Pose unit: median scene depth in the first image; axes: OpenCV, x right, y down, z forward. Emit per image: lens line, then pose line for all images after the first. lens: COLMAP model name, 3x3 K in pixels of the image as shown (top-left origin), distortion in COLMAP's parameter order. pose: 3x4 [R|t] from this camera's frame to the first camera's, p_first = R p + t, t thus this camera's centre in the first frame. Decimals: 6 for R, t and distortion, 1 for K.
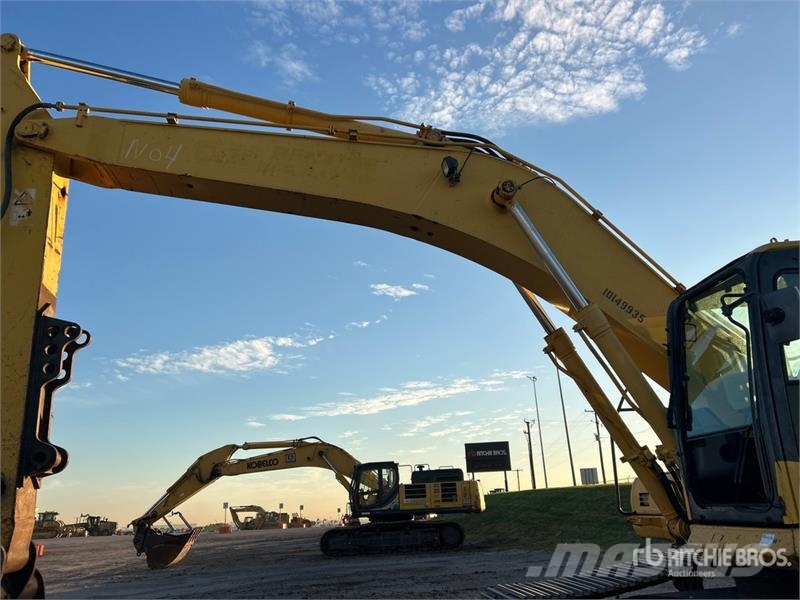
lens RADIAL K [[601.9, 0, 407.6], [0, 601.9, 293.3], [0, 0, 1]] dist [0.053207, -0.054148]
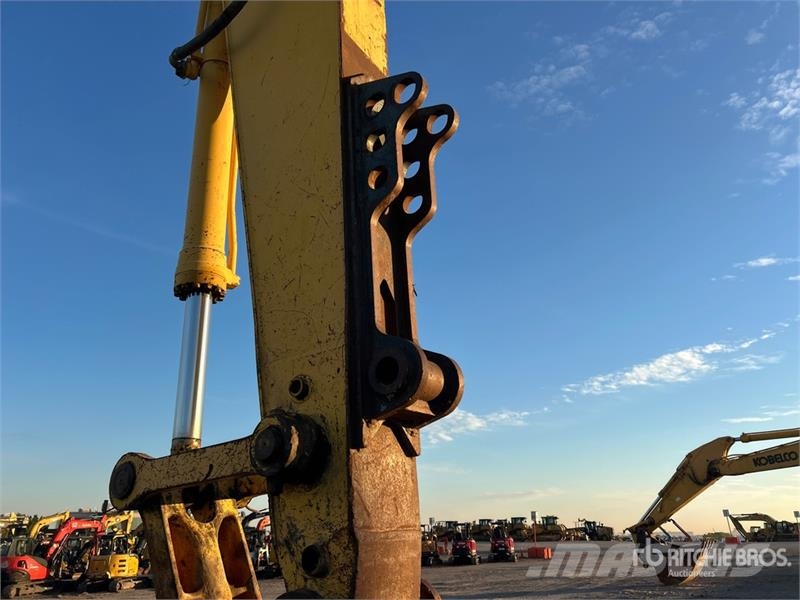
lens RADIAL K [[601.9, 0, 407.6], [0, 601.9, 293.3], [0, 0, 1]] dist [0.053207, -0.054148]
pose [[0.748451, -0.218431, -0.626186, -0.061485], [0.212500, 0.973408, -0.085560, 0.046204], [0.628223, -0.069027, 0.774965, 0.128298]]
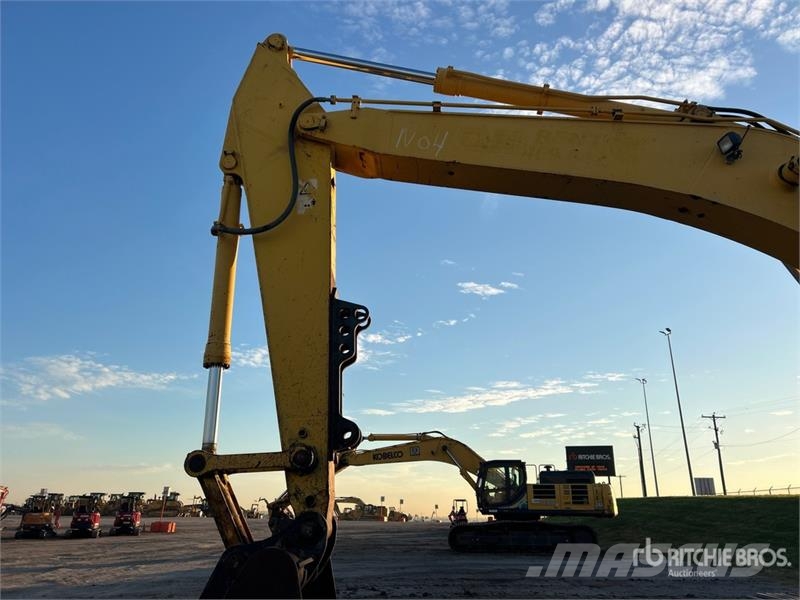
lens RADIAL K [[601.0, 0, 403.7], [0, 601.0, 290.3], [0, 0, 1]] dist [0.052917, -0.056304]
pose [[0.988255, 0.002665, -0.152789, -0.062386], [-0.002990, 0.999994, -0.001901, 0.004674], [0.152783, 0.002335, 0.988257, -0.001358]]
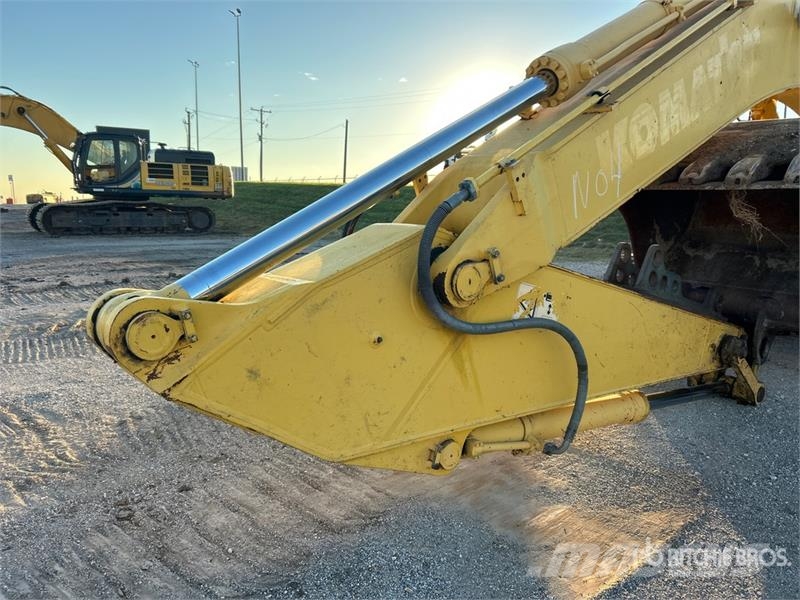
lens RADIAL K [[603.1, 0, 404.5], [0, 603.1, 297.0], [0, 0, 1]] dist [0.044200, -0.043633]
pose [[0.822239, -0.021641, 0.568730, -0.200794], [-0.248261, 0.885560, 0.392620, 0.055267], [-0.512142, -0.464021, 0.722769, 0.097105]]
